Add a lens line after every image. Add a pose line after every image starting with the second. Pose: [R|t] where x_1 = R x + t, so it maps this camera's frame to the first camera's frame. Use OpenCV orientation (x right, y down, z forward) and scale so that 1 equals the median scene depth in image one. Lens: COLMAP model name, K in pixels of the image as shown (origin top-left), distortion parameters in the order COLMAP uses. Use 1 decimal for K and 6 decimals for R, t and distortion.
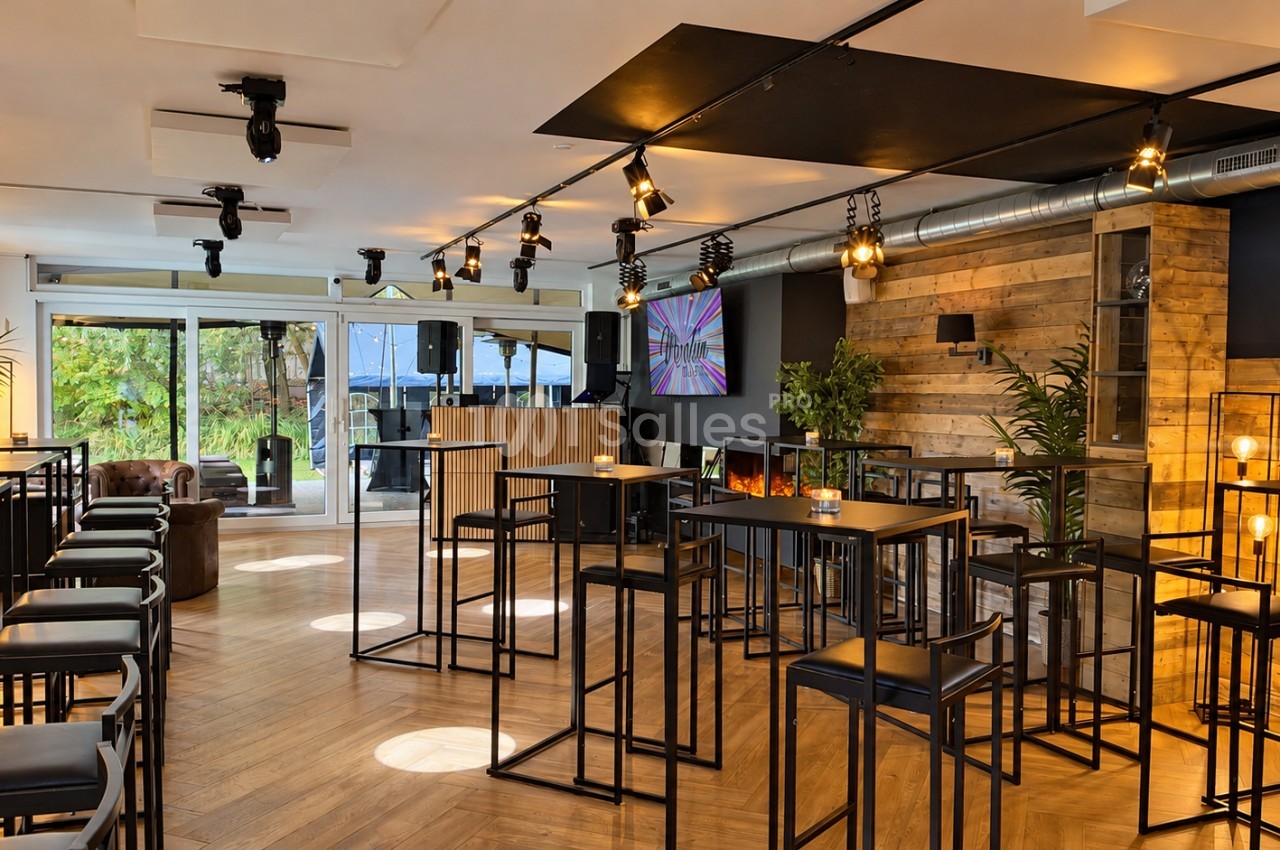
lens RADIAL K [[1060.6, 0, 639.5], [0, 1060.6, 426.0], [0, 0, 1]] dist [0.110487, -0.245908]
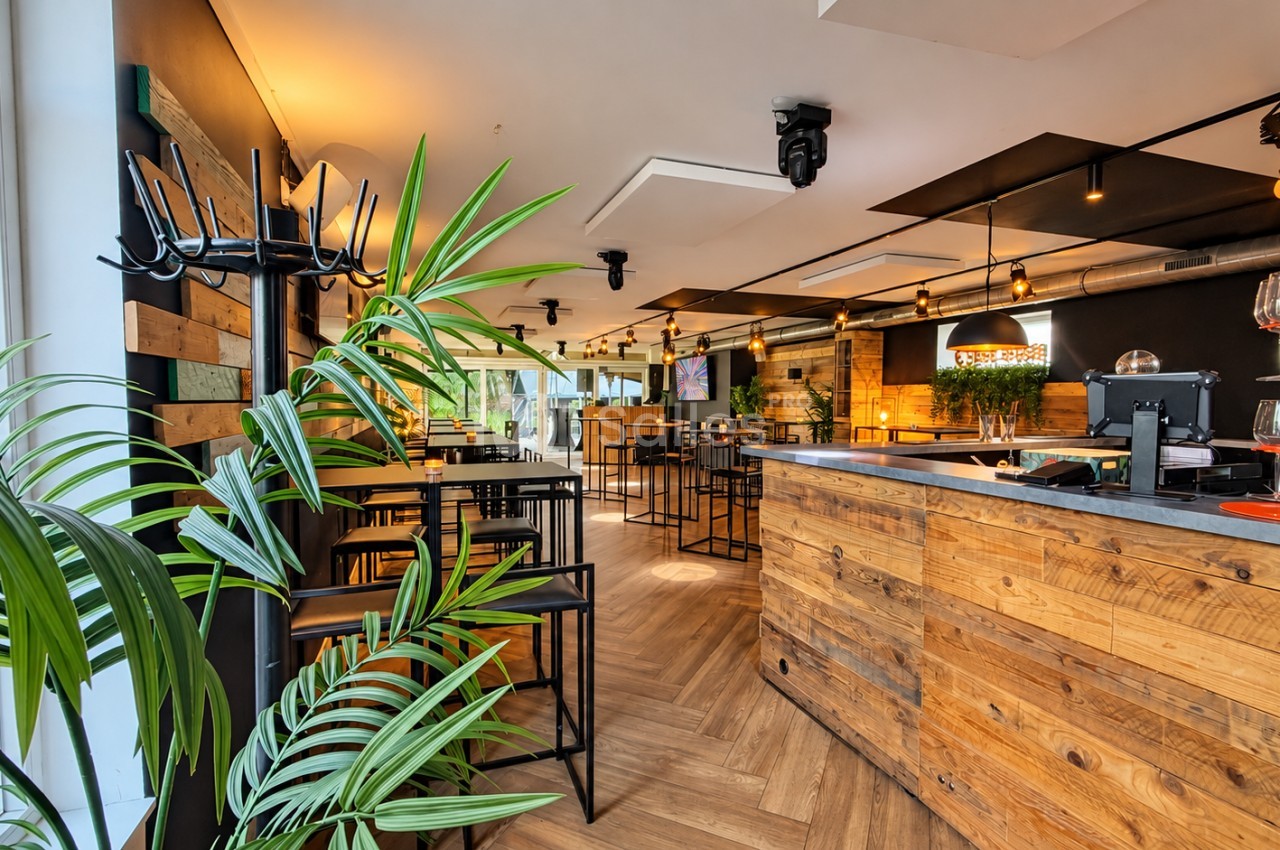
lens RADIAL K [[615.0, 0, 641.0], [0, 615.0, 427.6], [0, 0, 1]] dist [-0.008118, 0.004578]
pose [[0.998535, -0.005341, -0.053843, 0.004773], [0.006028, 0.999903, 0.012592, 0.018031], [0.053771, -0.012898, 0.998470, -0.494527]]
